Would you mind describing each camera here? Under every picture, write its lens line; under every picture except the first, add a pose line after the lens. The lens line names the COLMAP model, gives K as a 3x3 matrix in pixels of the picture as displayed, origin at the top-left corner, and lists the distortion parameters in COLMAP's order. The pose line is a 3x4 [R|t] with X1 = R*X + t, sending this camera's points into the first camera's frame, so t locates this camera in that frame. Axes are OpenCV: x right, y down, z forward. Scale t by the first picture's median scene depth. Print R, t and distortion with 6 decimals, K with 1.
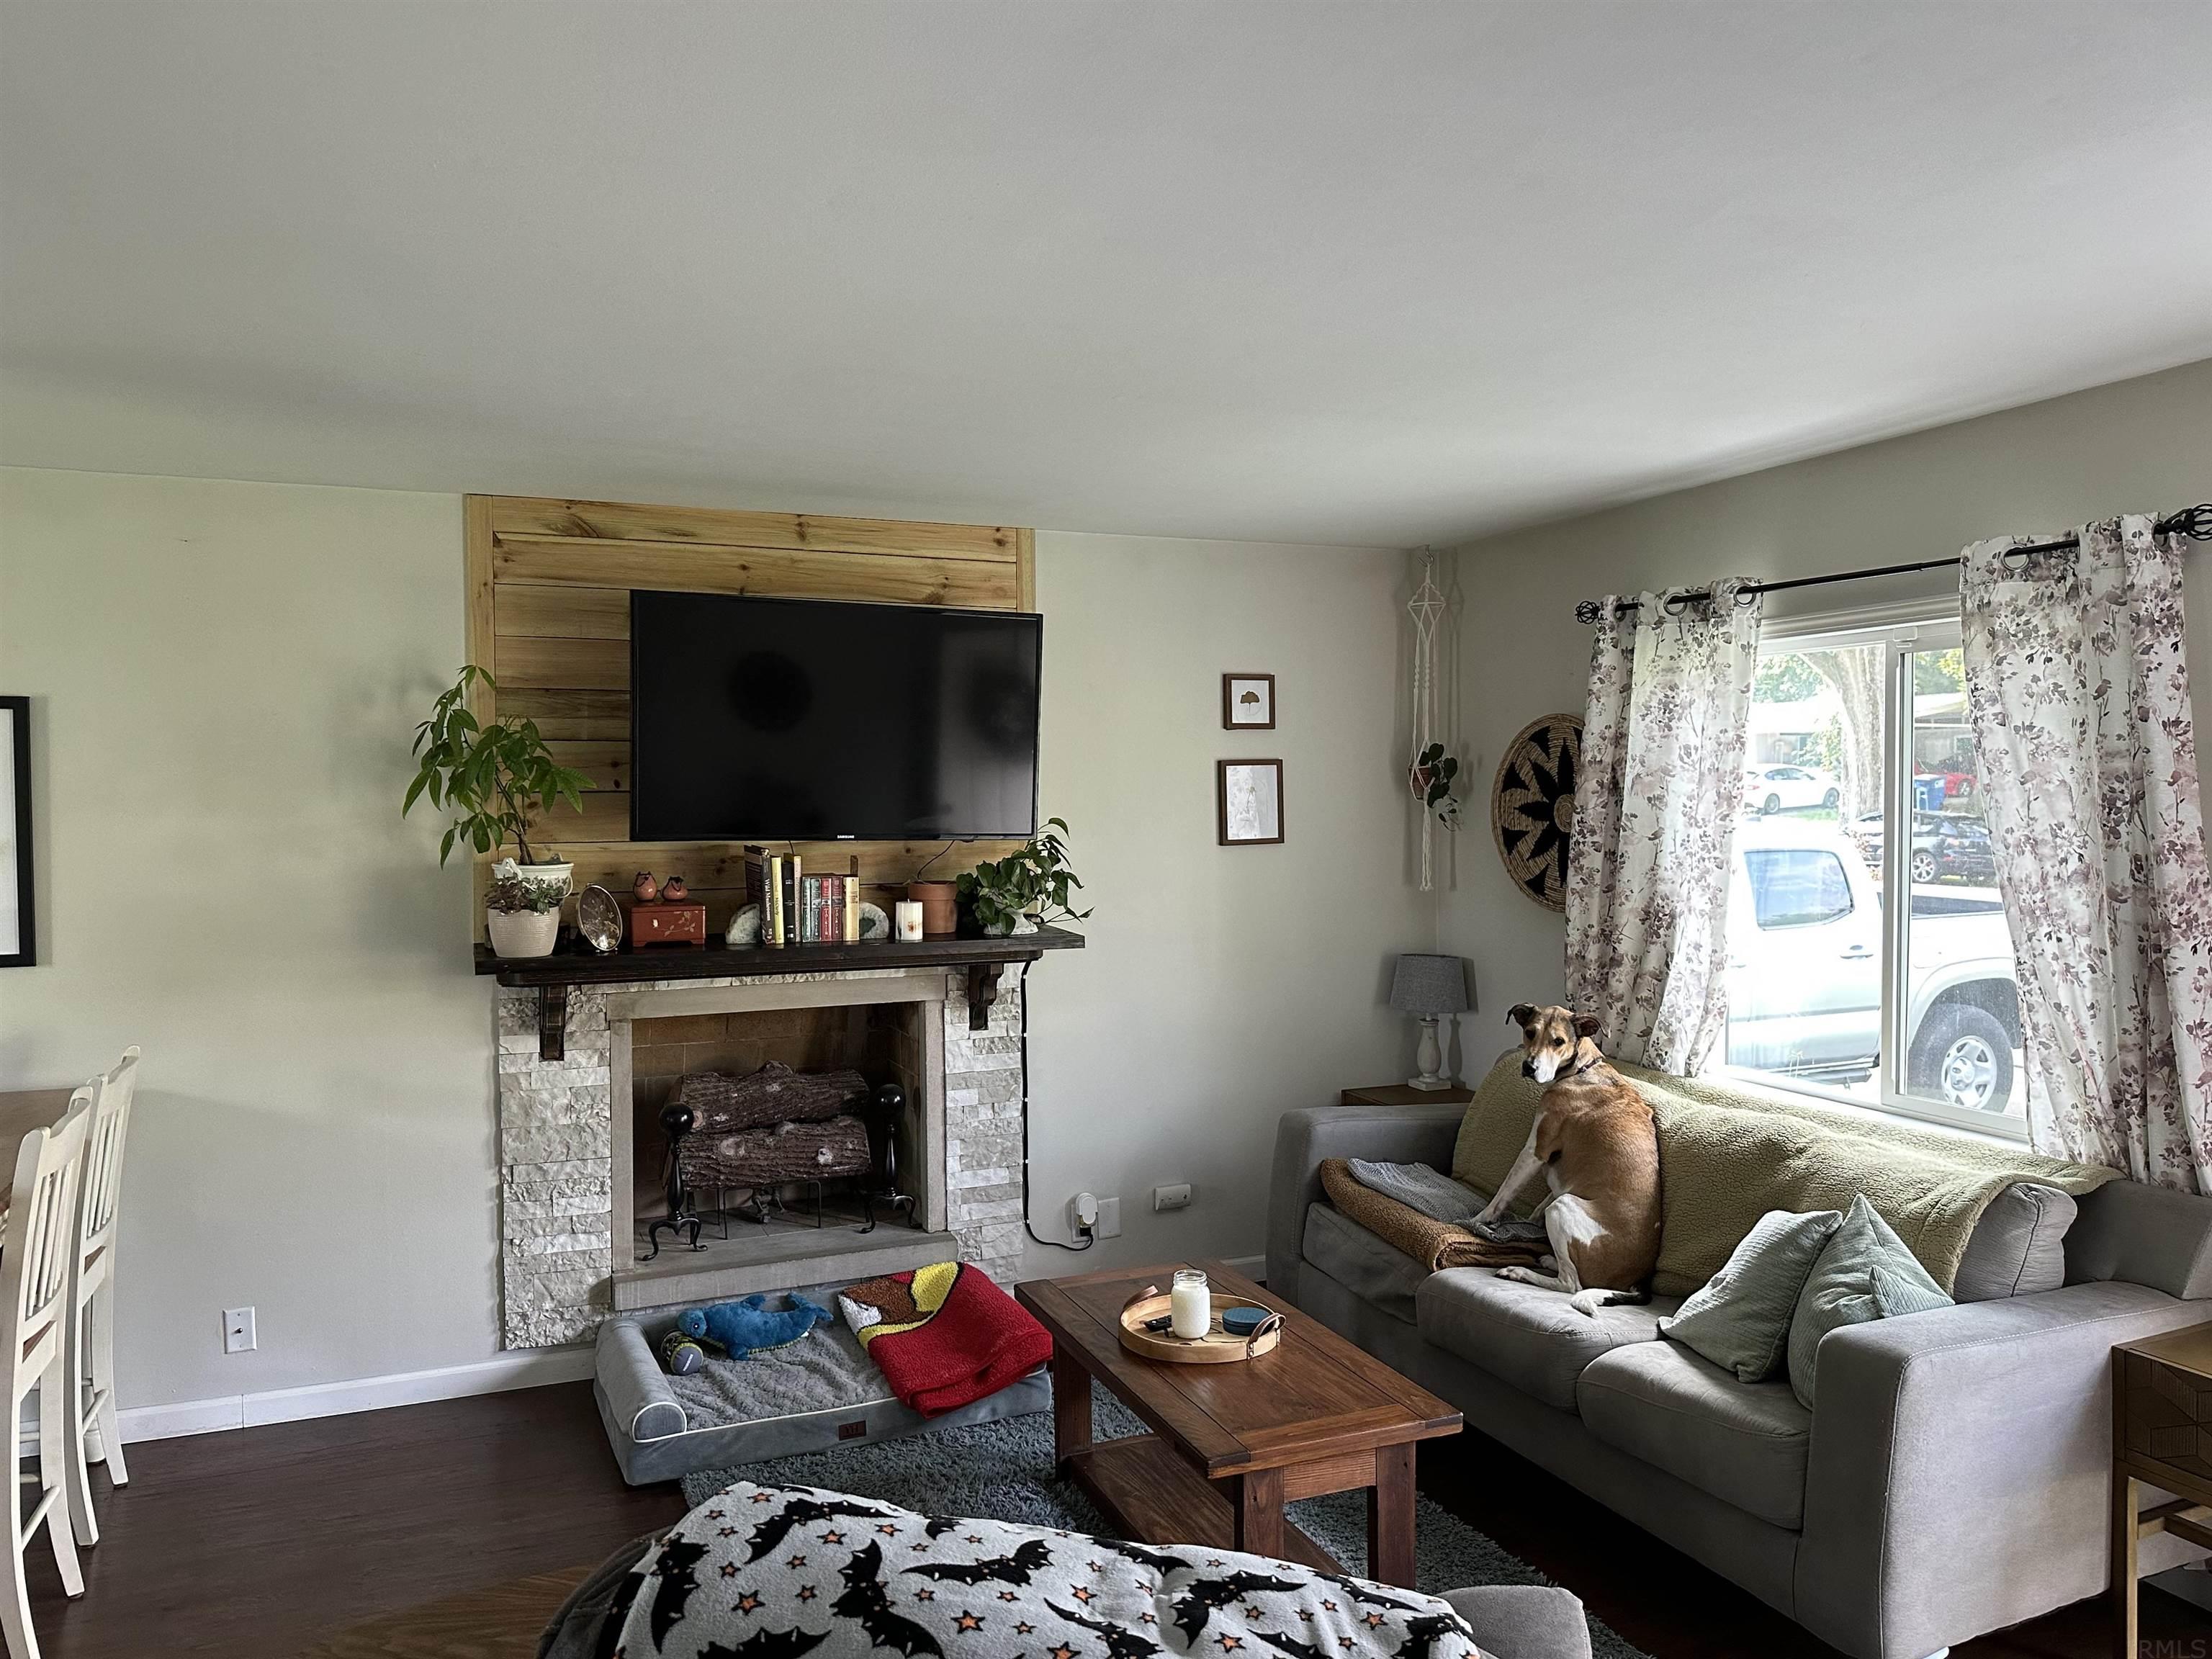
lens RADIAL K [[1636.8, 0, 1106.0], [0, 1636.8, 829.5], [0, 0, 1]] dist [0.197603, -0.360204]
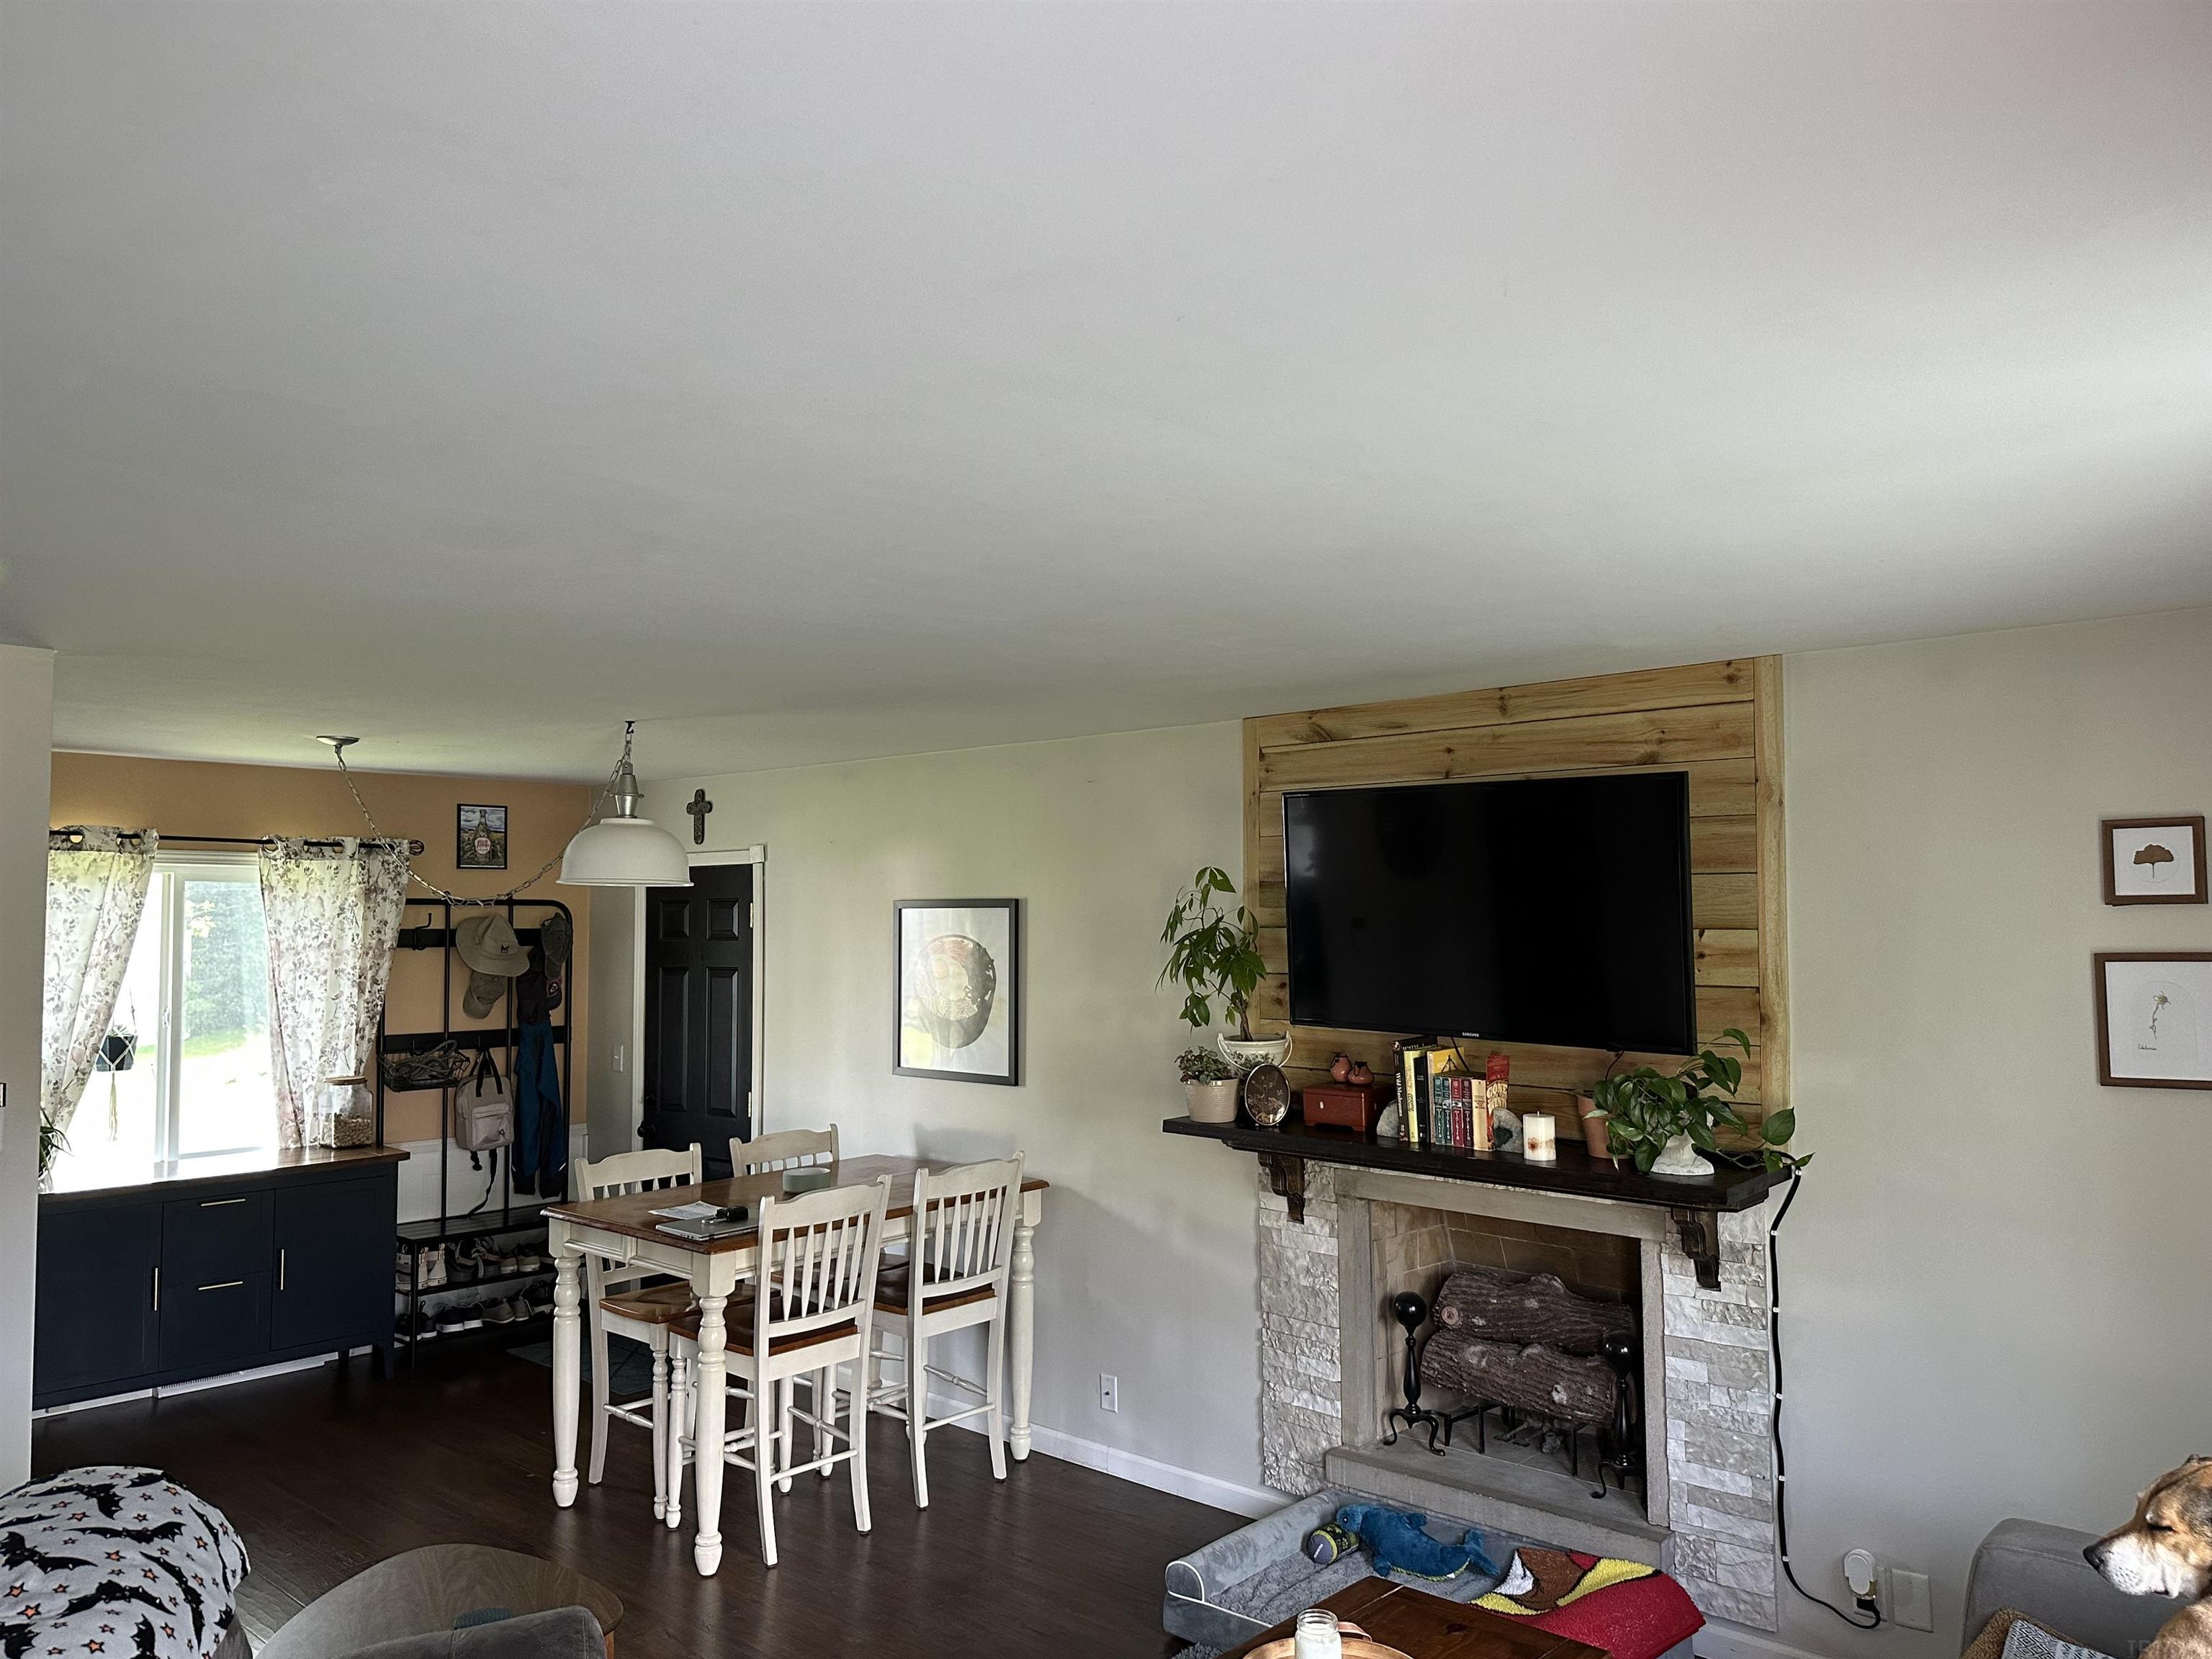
lens RADIAL K [[1636.8, 0, 1106.0], [0, 1636.8, 829.5], [0, 0, 1]] dist [0.197603, -0.360204]
pose [[0.412098, -0.042766, -0.910135, 0.581044], [-0.019012, 0.998277, -0.055516, -0.052555], [0.910941, 0.040182, 0.410575, 0.410208]]
